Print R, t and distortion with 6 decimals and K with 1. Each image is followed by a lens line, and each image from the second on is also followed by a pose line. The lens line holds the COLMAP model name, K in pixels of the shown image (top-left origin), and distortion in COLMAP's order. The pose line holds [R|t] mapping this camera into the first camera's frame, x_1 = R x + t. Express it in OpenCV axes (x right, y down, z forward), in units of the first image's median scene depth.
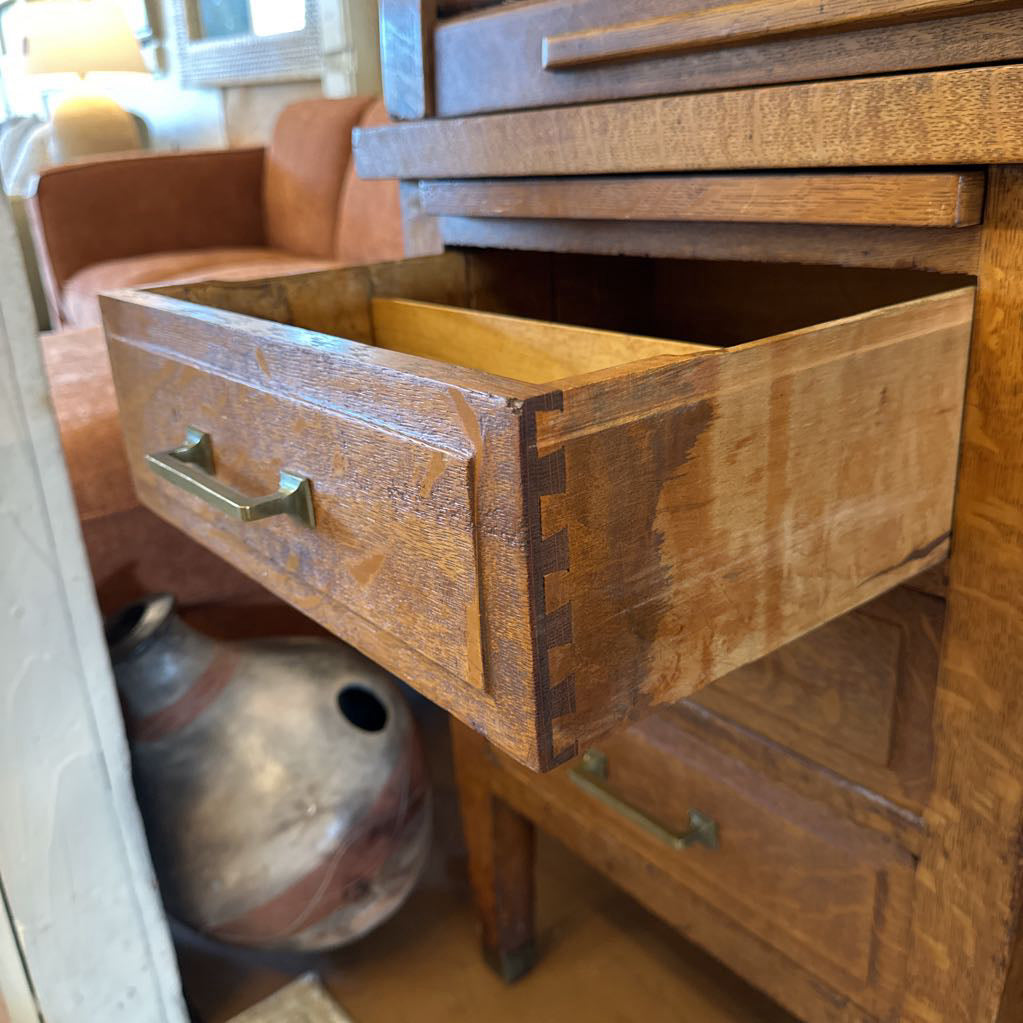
lens RADIAL K [[1002.2, 0, 511.5], [0, 1002.2, 511.5], [0, 0, 1]] dist [-0.008557, -0.020122]
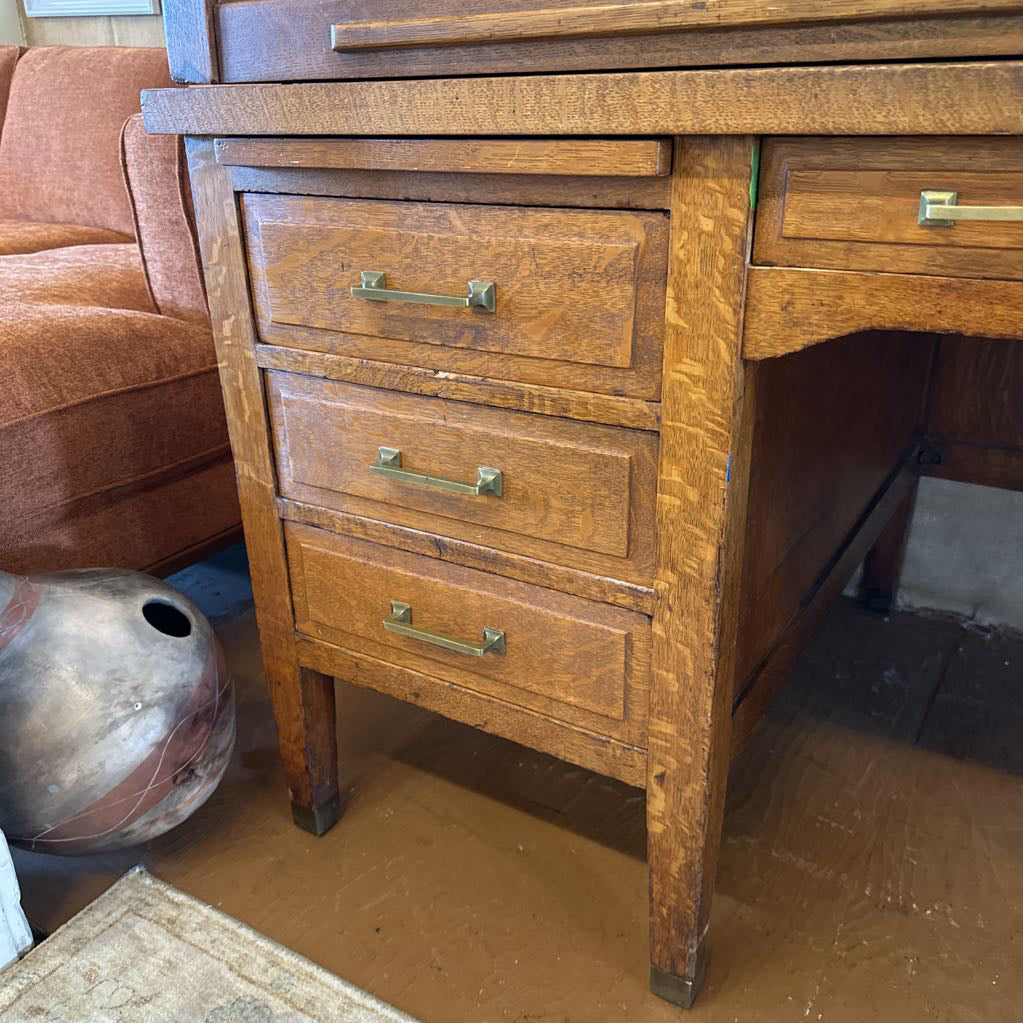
lens RADIAL K [[979.7, 0, 513.5], [0, 979.7, 517.3], [0, 0, 1]] dist [0.124773, -0.257555]
pose [[0.936513, -0.101486, 0.335625, -0.277528], [0.088705, 0.994634, 0.053241, 0.115336], [-0.339227, -0.020089, 0.940490, -0.315654]]
